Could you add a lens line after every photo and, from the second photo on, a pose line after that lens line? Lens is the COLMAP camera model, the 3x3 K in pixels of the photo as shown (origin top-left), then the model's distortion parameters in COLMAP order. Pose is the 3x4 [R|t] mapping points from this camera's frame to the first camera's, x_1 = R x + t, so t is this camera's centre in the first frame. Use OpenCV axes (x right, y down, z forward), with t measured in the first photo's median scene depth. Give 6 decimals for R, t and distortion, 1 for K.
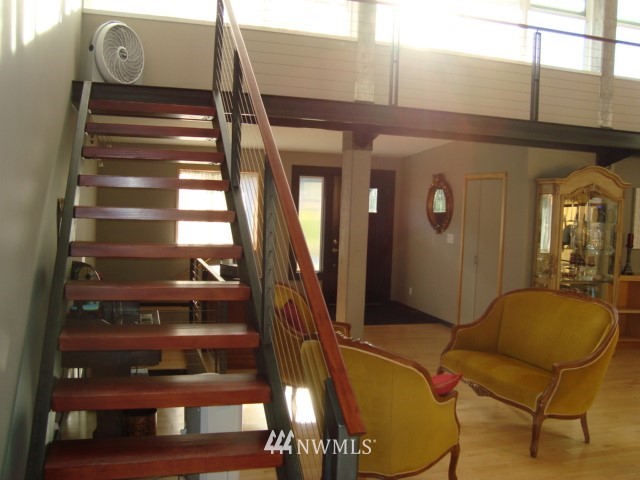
lens RADIAL K [[631.2, 0, 320.0], [0, 631.2, 240.0], [0, 0, 1]] dist [-0.209355, 0.225376]
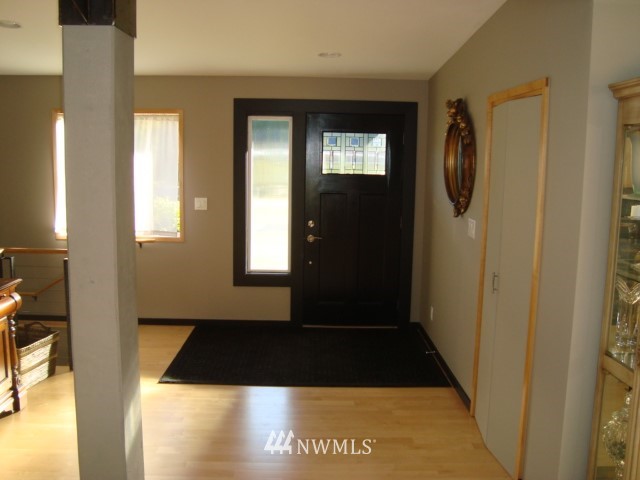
lens RADIAL K [[631.2, 0, 320.0], [0, 631.2, 240.0], [0, 0, 1]] dist [-0.209355, 0.225376]
pose [[0.965706, 0.016301, -0.259125, 0.208623], [0.001154, 0.997748, 0.067066, -0.024844], [0.259635, -0.065065, 0.963512, 0.464769]]
